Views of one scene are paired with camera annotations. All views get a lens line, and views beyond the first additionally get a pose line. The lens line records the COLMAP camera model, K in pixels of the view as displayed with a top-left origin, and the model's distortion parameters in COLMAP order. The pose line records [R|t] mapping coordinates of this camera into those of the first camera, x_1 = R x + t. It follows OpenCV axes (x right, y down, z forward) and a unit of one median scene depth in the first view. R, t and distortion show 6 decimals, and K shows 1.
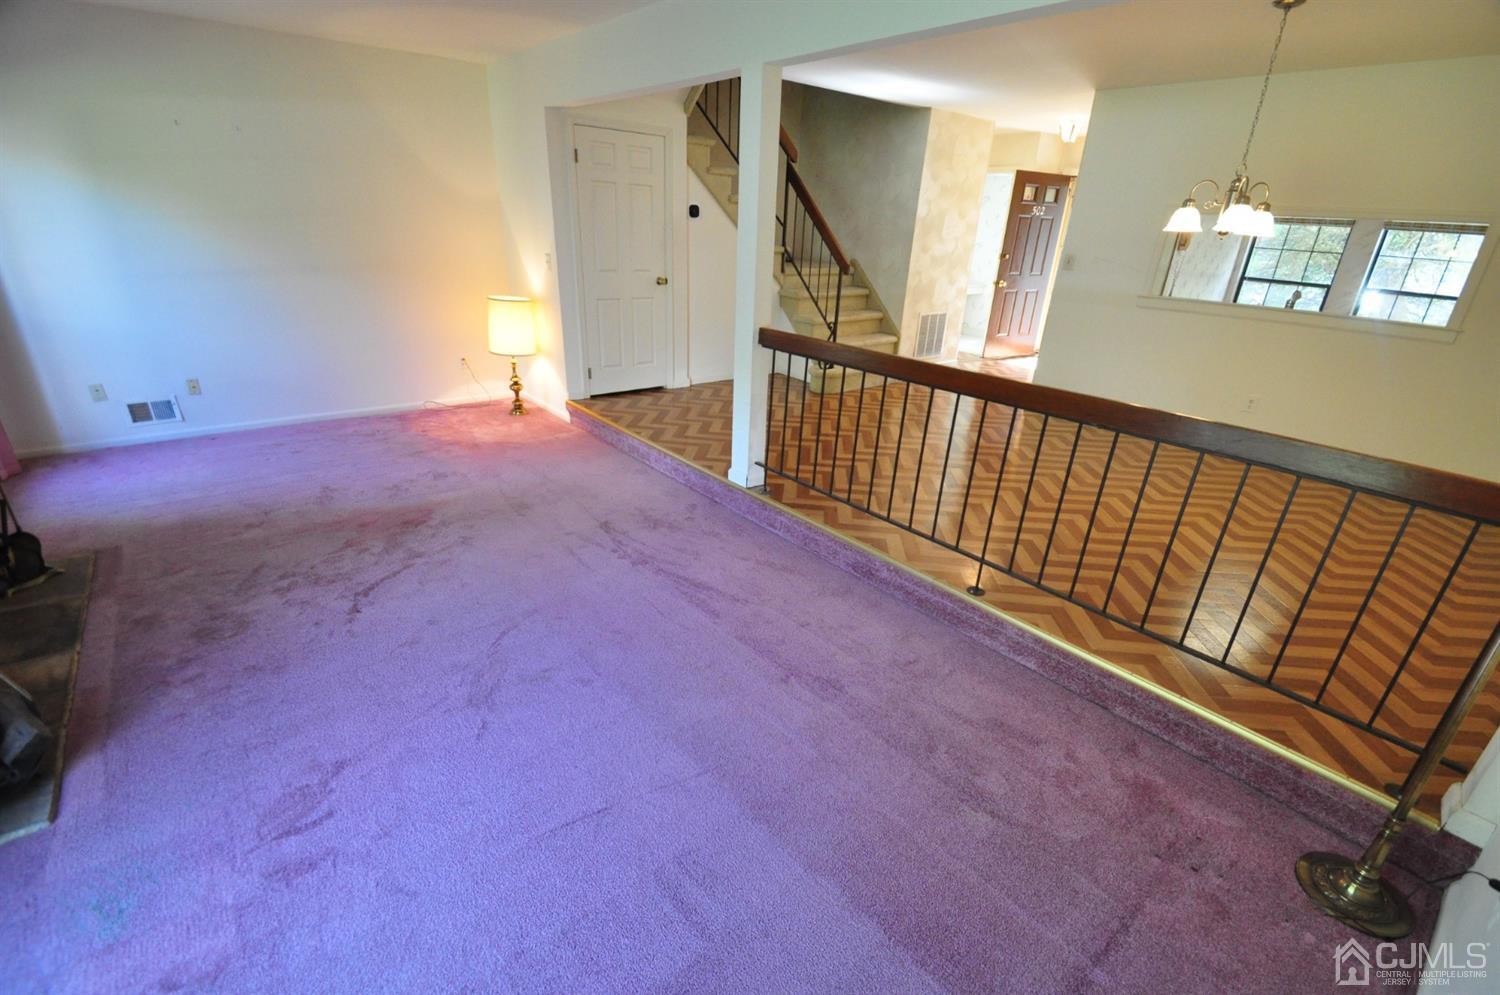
lens RADIAL K [[646.1, 0, 746.6], [0, 646.1, 497.5], [0, 0, 1]] dist [0.000973, 0.000016]
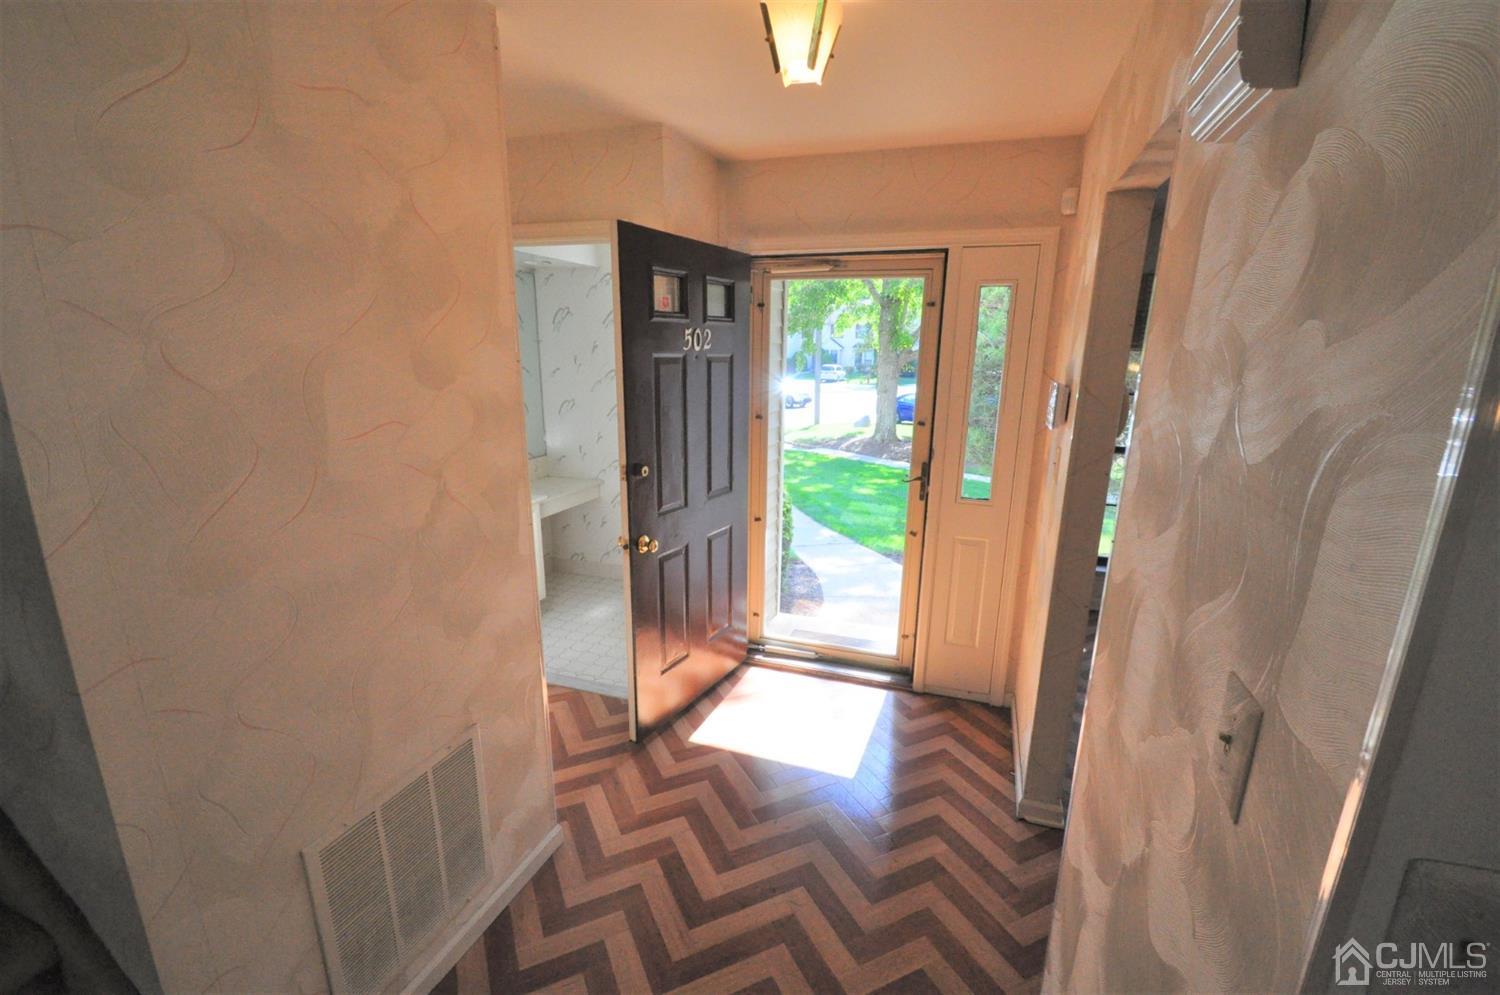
lens RADIAL K [[646.1, 0, 750.6], [0, 646.1, 508.2], [0, 0, 1]] dist [0.000973, 0.000016]
pose [[0.853981, -0.157442, 0.495912, 0.281126], [0.233158, 0.967863, -0.094231, -0.309732], [-0.465139, 0.196097, 0.863245, 0.689416]]
